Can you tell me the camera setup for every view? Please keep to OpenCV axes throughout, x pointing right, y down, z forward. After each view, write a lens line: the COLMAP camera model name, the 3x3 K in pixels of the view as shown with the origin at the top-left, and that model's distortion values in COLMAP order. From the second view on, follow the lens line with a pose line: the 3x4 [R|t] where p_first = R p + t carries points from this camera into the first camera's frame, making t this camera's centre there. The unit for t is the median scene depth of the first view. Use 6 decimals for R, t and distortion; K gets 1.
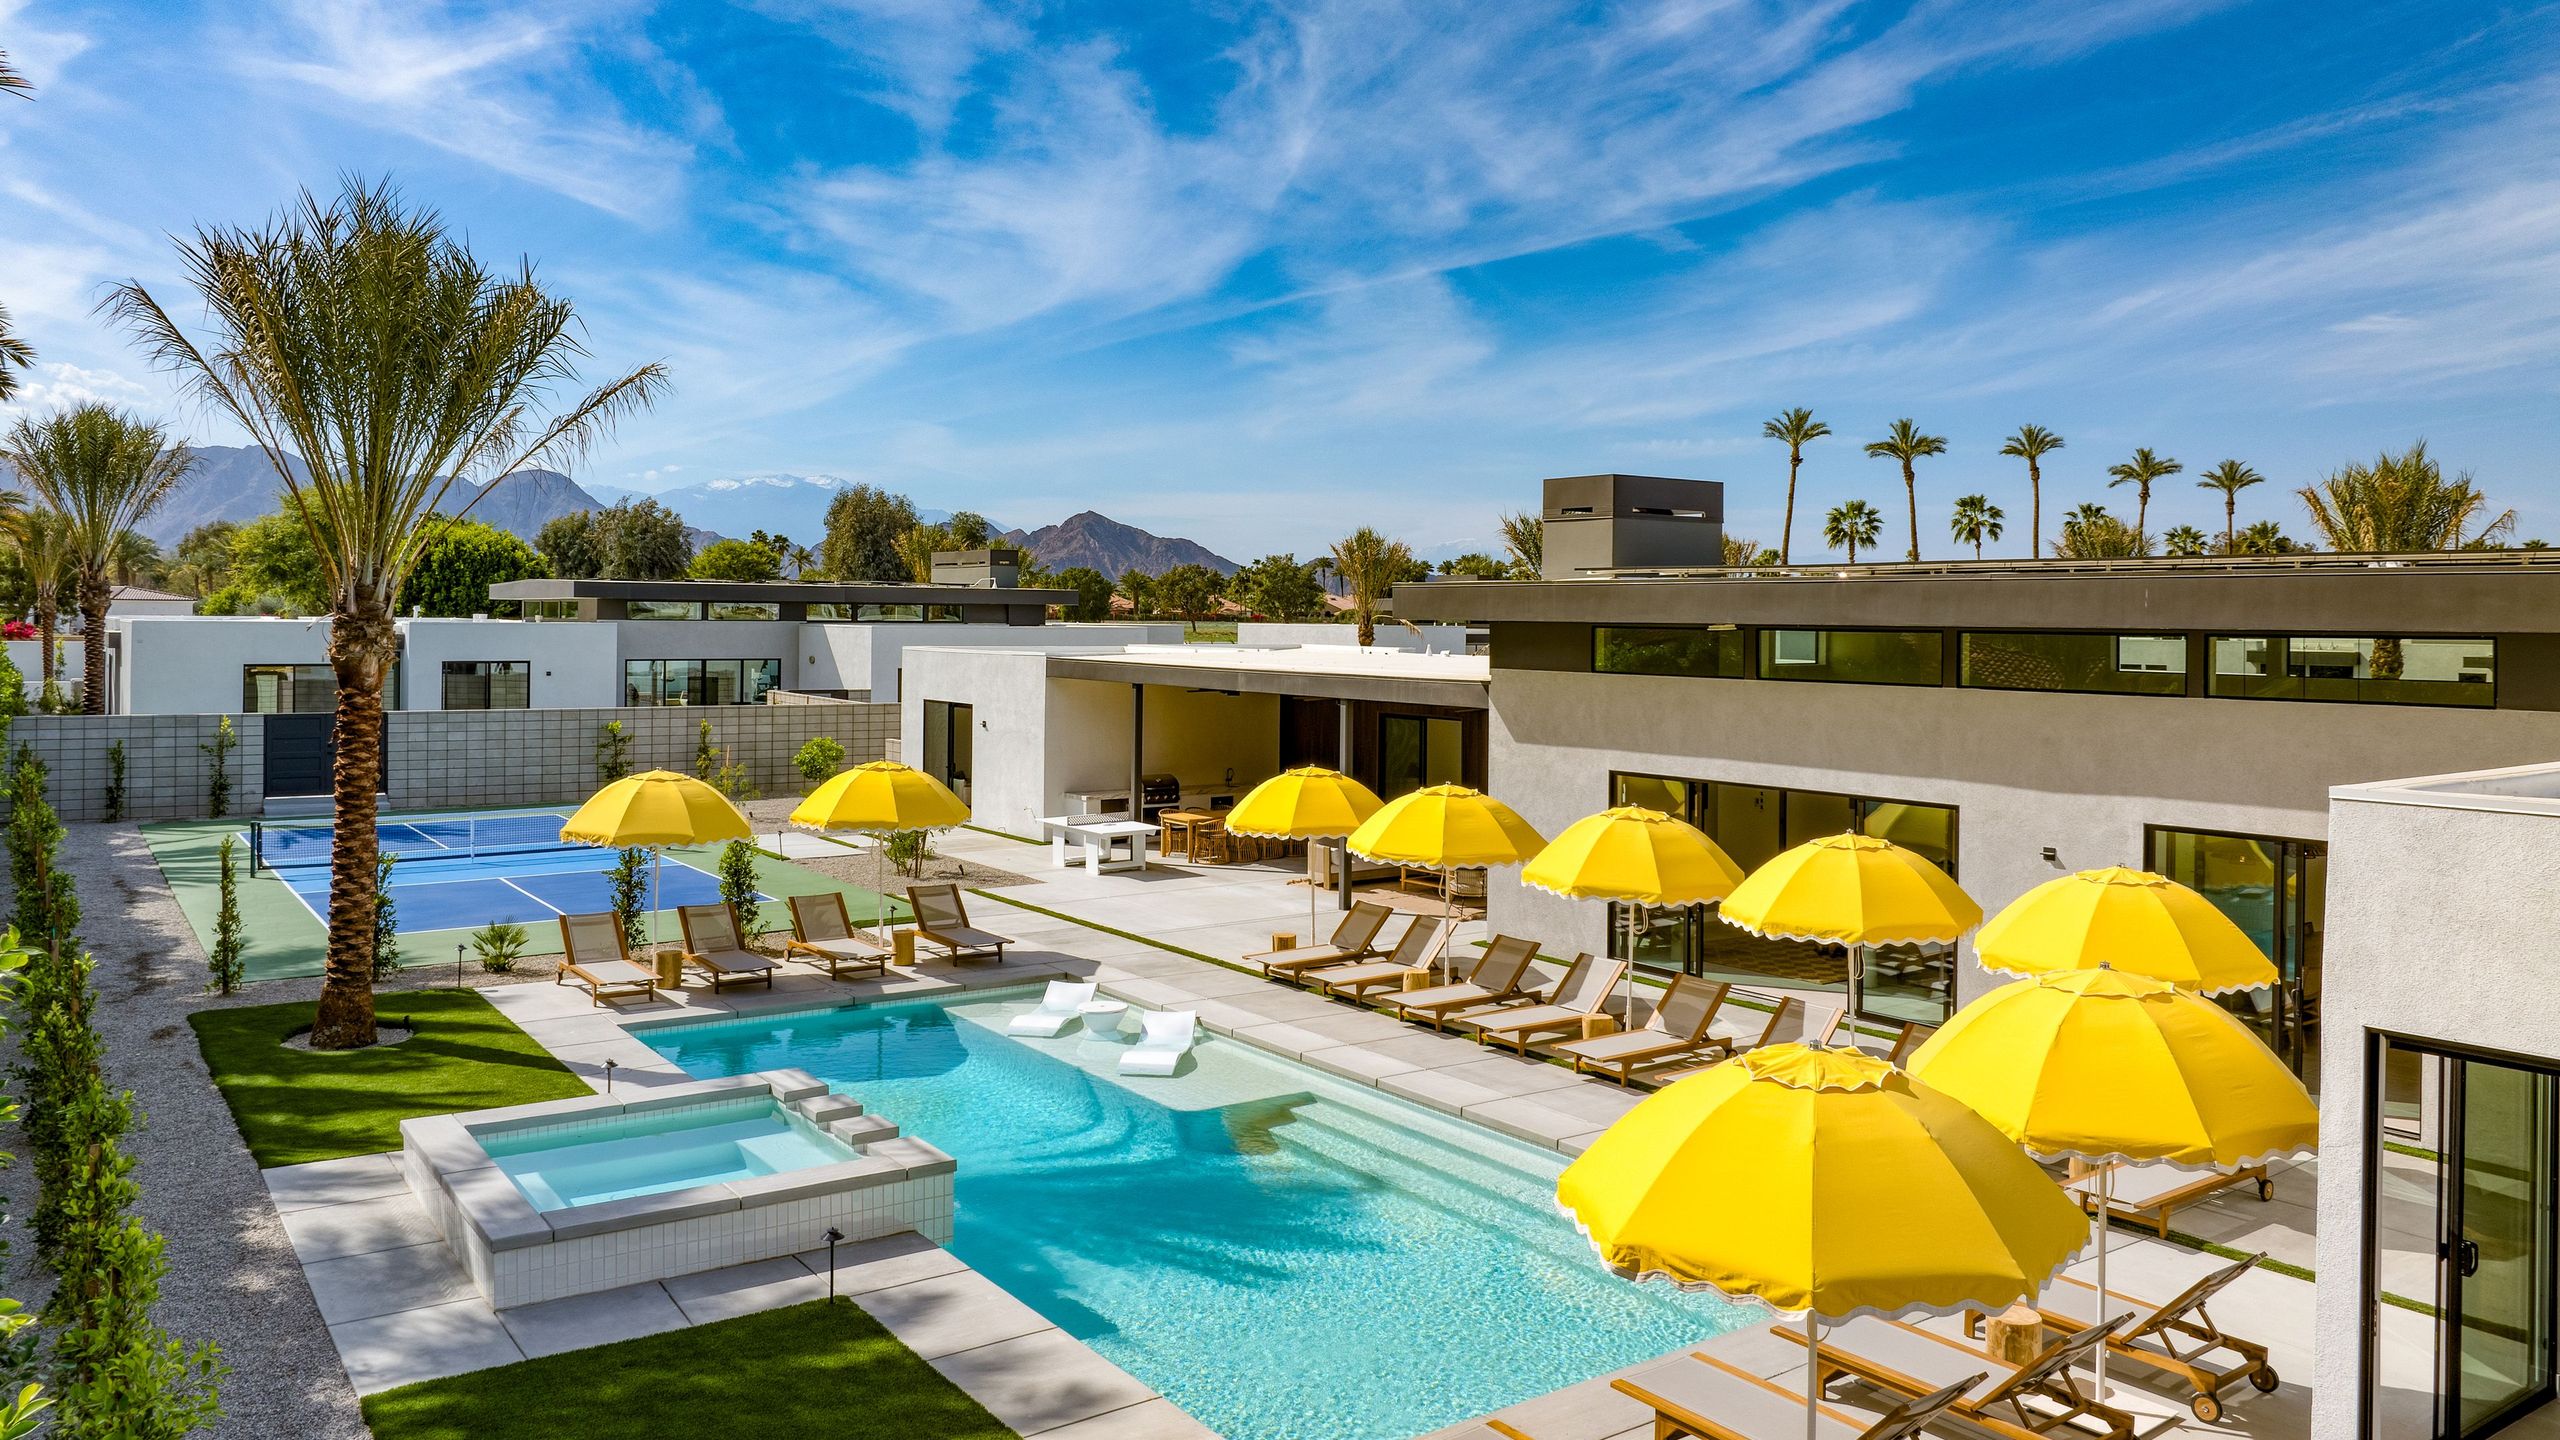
lens RADIAL K [[1803.7, 0, 1275.6], [0, 1803.7, 566.0], [0, 0, 1]] dist [-0.040596, -0.001061]
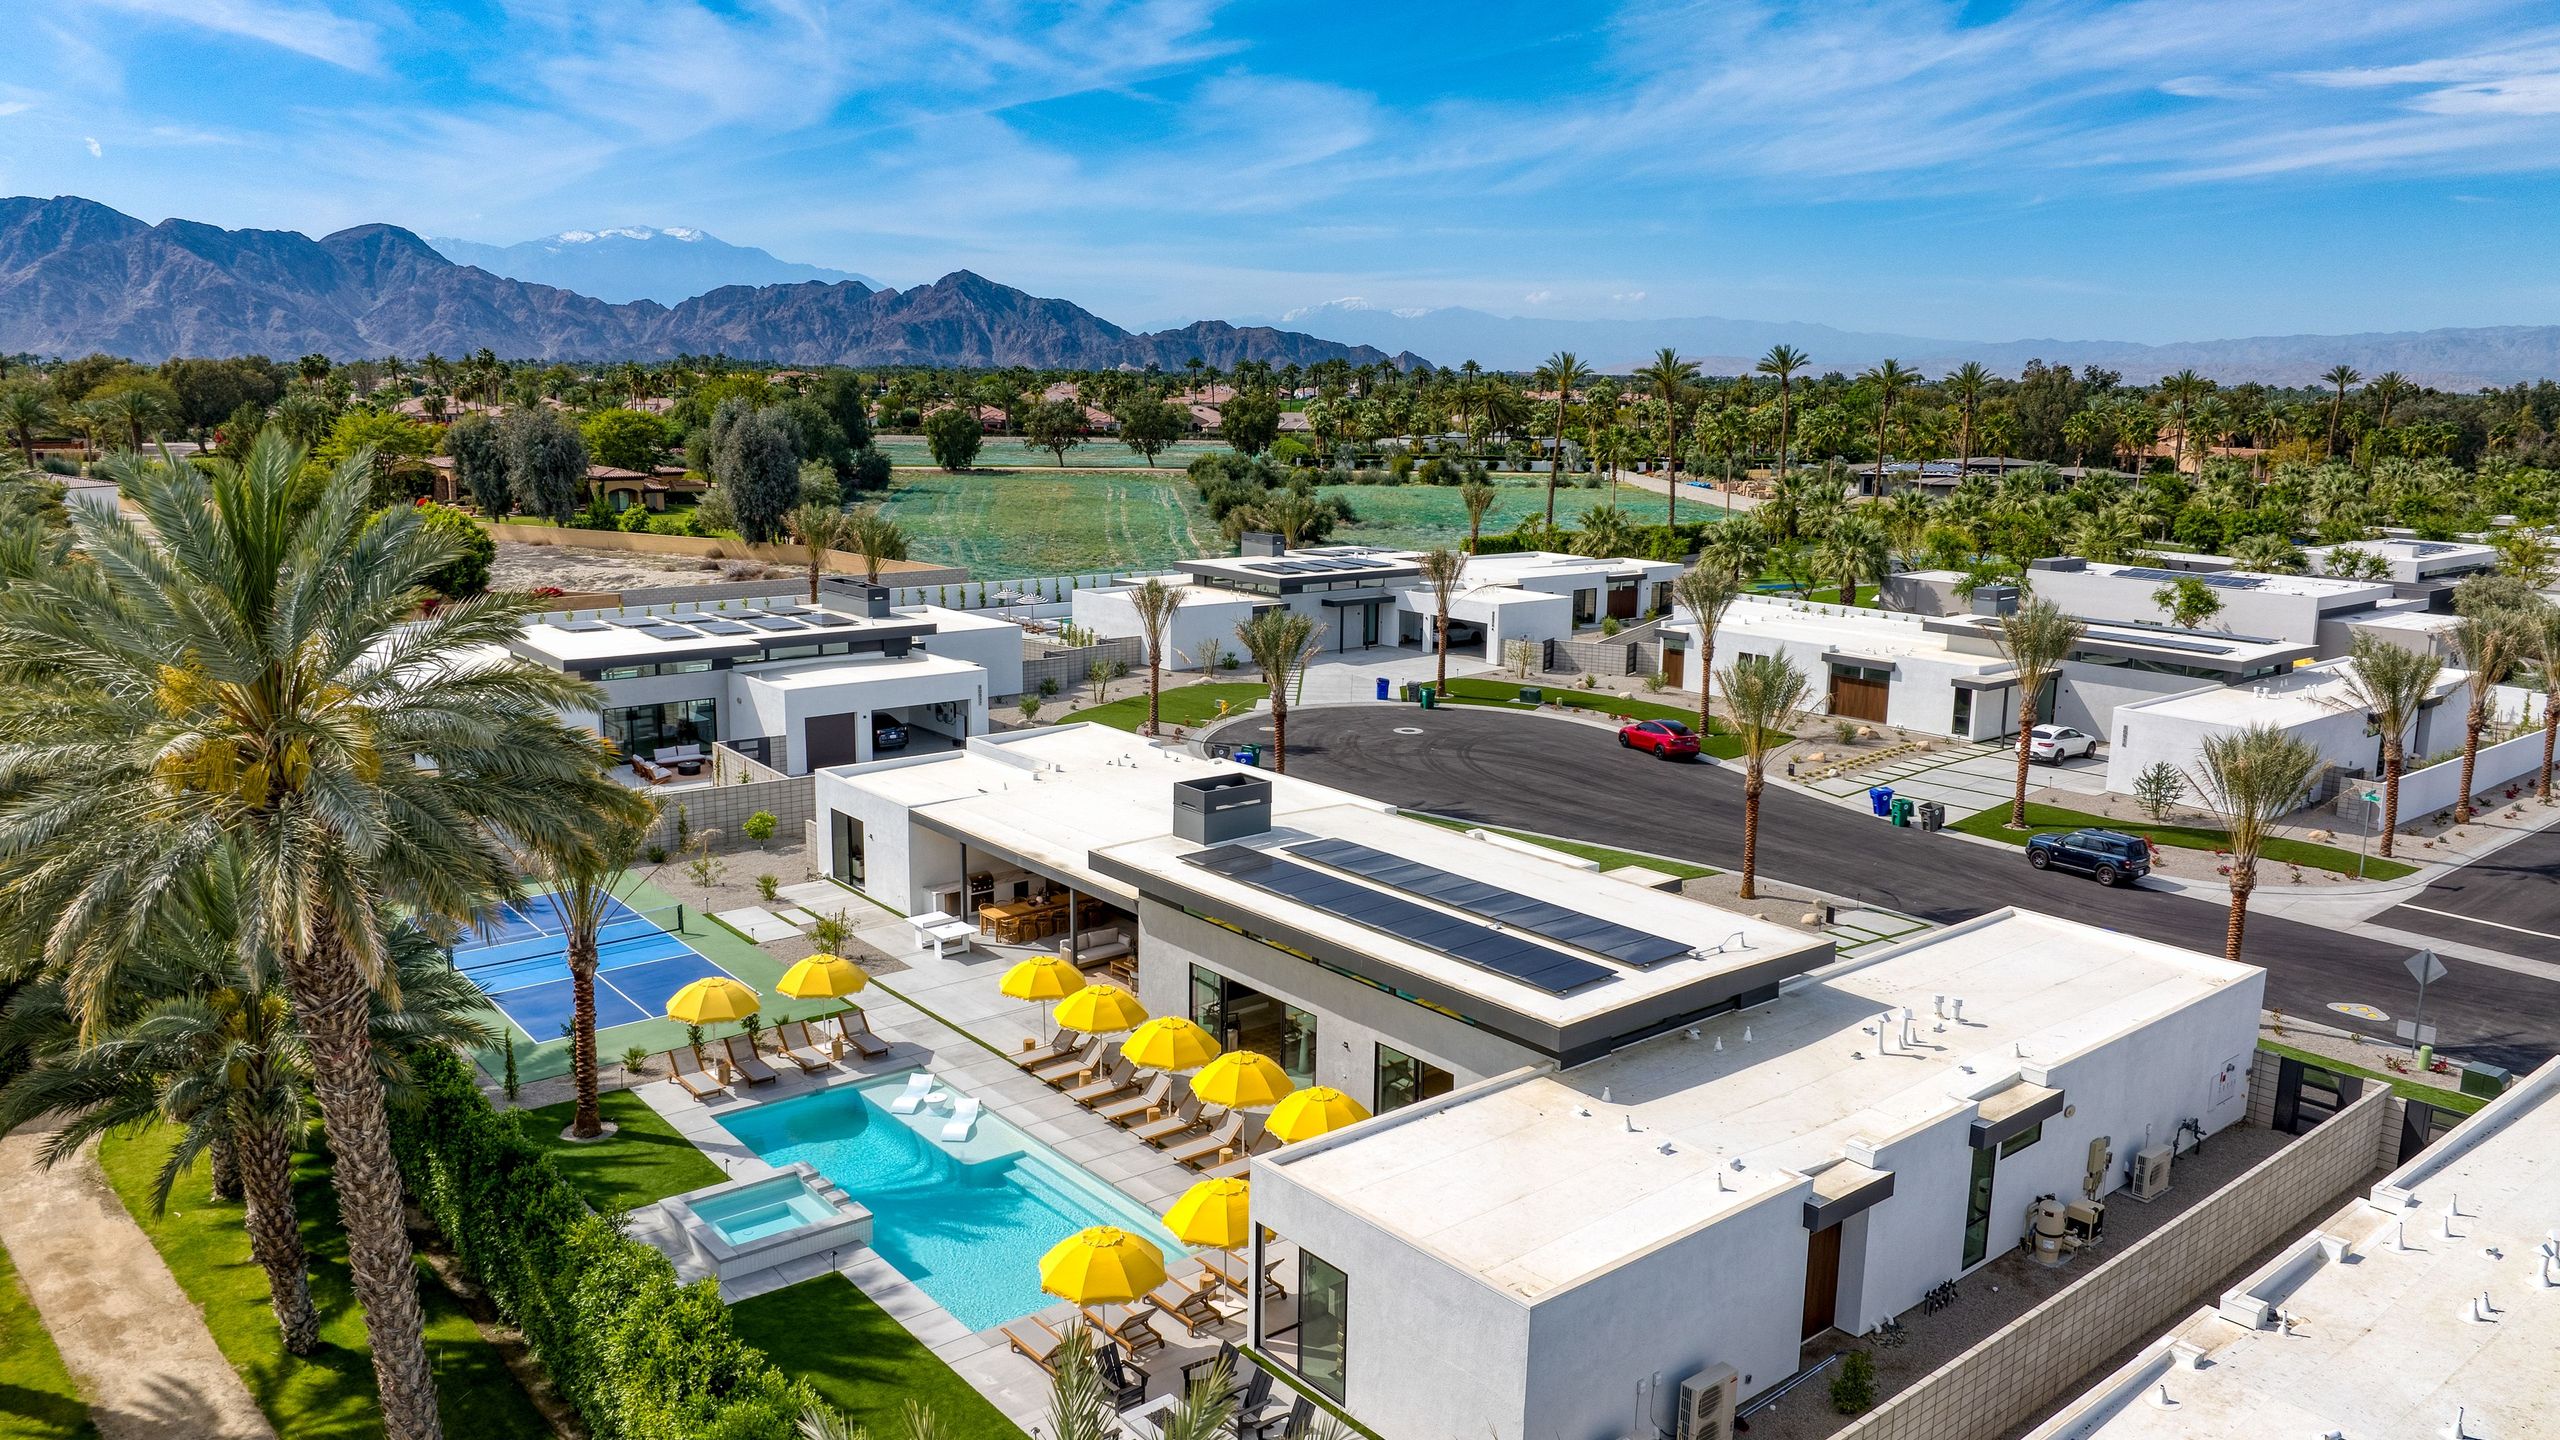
lens RADIAL K [[1801.6, 0, 1280.0], [0, 1801.6, 720.0], [0, 0, 1]] dist [-0.038487, 0.000878]
pose [[0.997786, -0.007897, 0.066036, 0.161632], [-0.006585, 0.976316, 0.216251, -0.605035], [-0.066179, -0.216207, 0.974102, -0.935990]]
